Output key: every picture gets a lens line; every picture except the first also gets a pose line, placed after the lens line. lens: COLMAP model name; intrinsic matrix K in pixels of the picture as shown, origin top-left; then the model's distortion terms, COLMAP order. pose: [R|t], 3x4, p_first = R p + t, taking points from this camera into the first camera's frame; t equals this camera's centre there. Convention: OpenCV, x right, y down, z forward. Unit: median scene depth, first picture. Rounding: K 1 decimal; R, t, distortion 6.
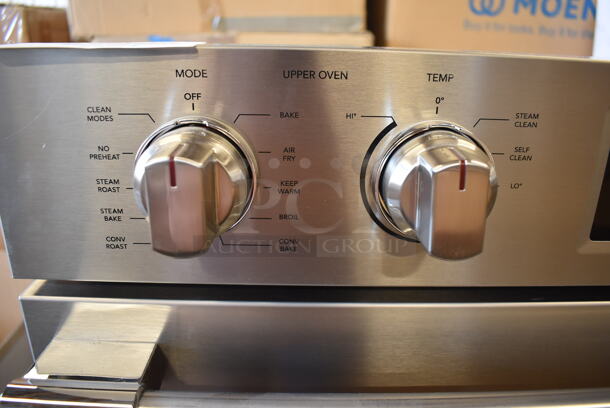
lens RADIAL K [[480.1, 0, 305.0], [0, 480.1, 204.0], [0, 0, 1]] dist [-0.098387, 0.009962]
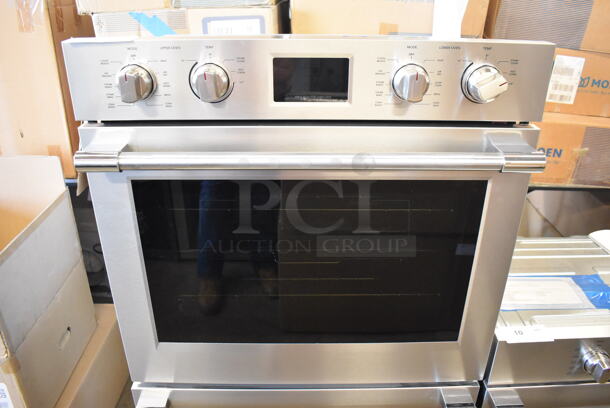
lens RADIAL K [[480.1, 0, 305.0], [0, 480.1, 204.0], [0, 0, 1]] dist [-0.098387, 0.009962]
pose [[0.999896, -0.014330, -0.001513, 0.829672], [0.014409, 0.994251, 0.106096, 0.407403], [-0.000016, -0.106107, 0.994355, -2.047365]]
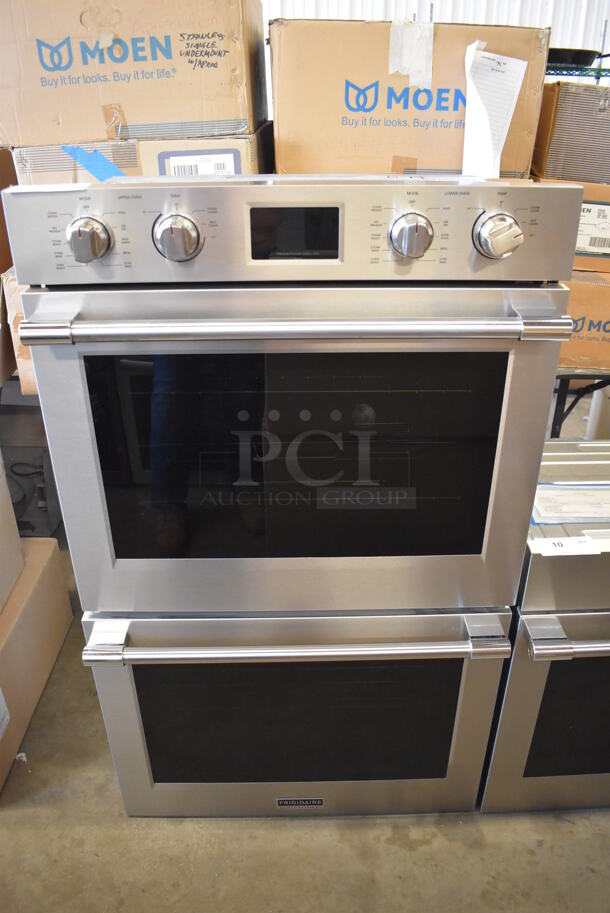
lens RADIAL K [[718.5, 0, 305.0], [0, 718.5, 456.5], [0, 0, 1]] dist [-0.098387, 0.009962]
pose [[0.999705, -0.024129, -0.002830, 0.907726], [0.024276, 0.987682, 0.154578, 0.541746], [-0.000934, -0.154601, 0.987976, -2.925844]]
